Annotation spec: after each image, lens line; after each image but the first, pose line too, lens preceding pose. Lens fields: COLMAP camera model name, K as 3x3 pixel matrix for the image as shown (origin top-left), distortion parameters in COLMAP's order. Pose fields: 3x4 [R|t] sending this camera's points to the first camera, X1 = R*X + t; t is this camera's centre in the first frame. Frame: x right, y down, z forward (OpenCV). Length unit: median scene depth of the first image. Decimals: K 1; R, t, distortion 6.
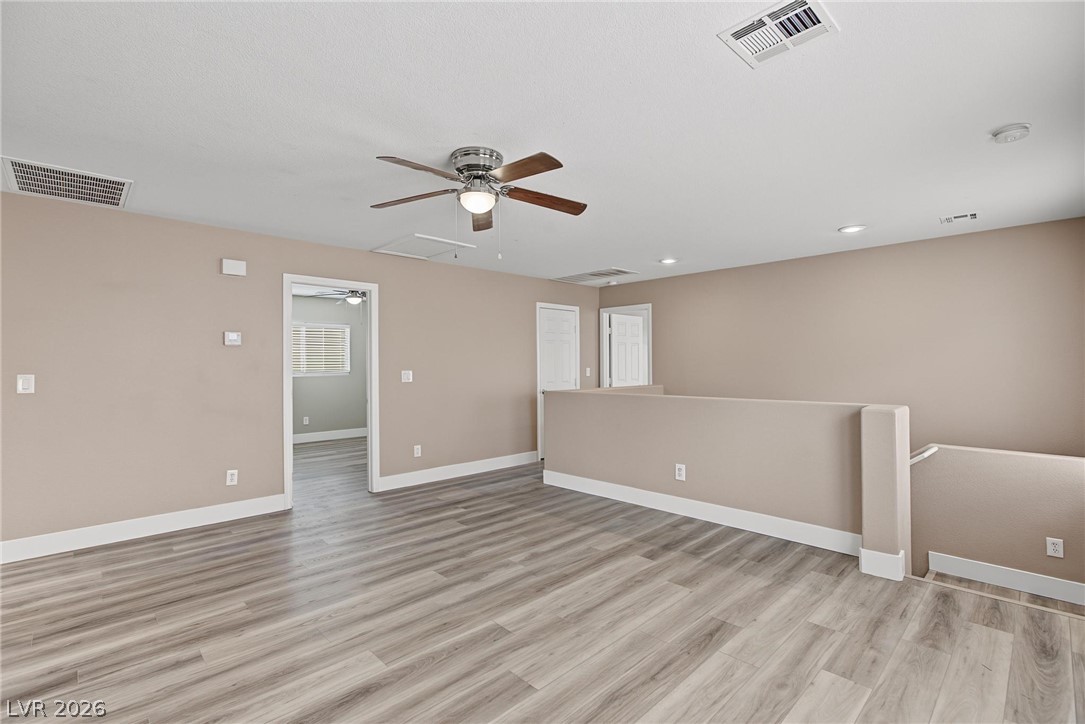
lens RADIAL K [[495.5, 0, 537.5], [0, 495.5, 362.8], [0, 0, 1]] dist [-0.014741, 0.002870]
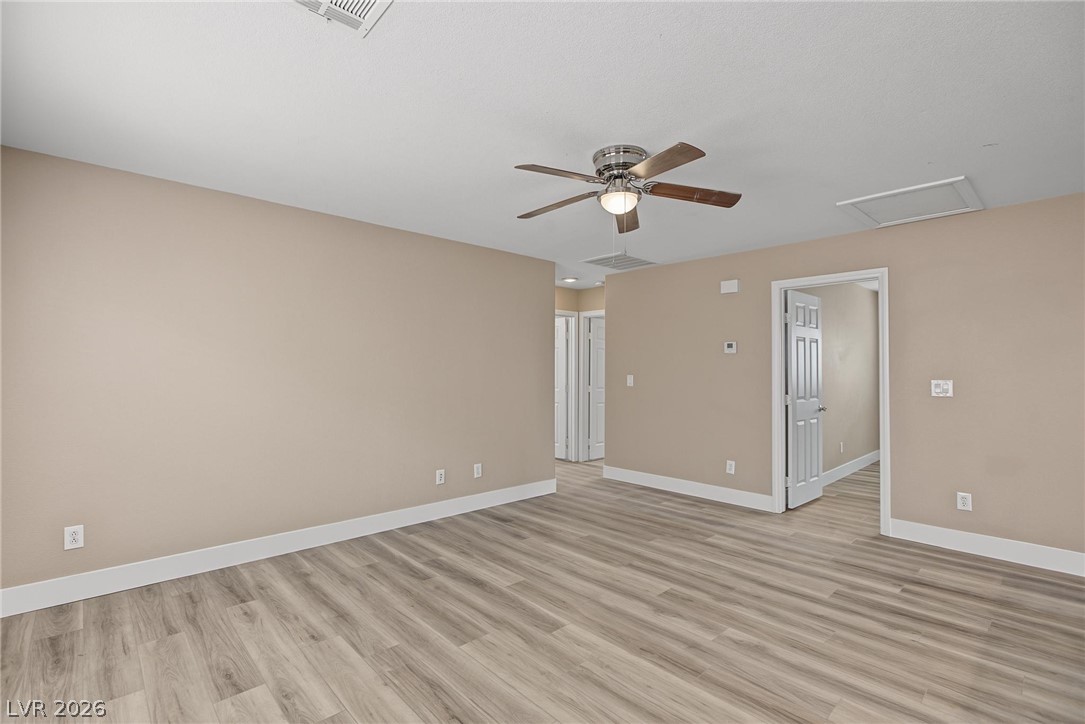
lens RADIAL K [[495.5, 0, 539.4], [0, 495.5, 365.0], [0, 0, 1]] dist [-0.014741, 0.002870]
pose [[-0.023979, -0.006613, -0.999691, 0.708518], [-0.000231, 0.999978, -0.006609, -0.000537], [0.999712, 0.000072, -0.023980, 0.733992]]
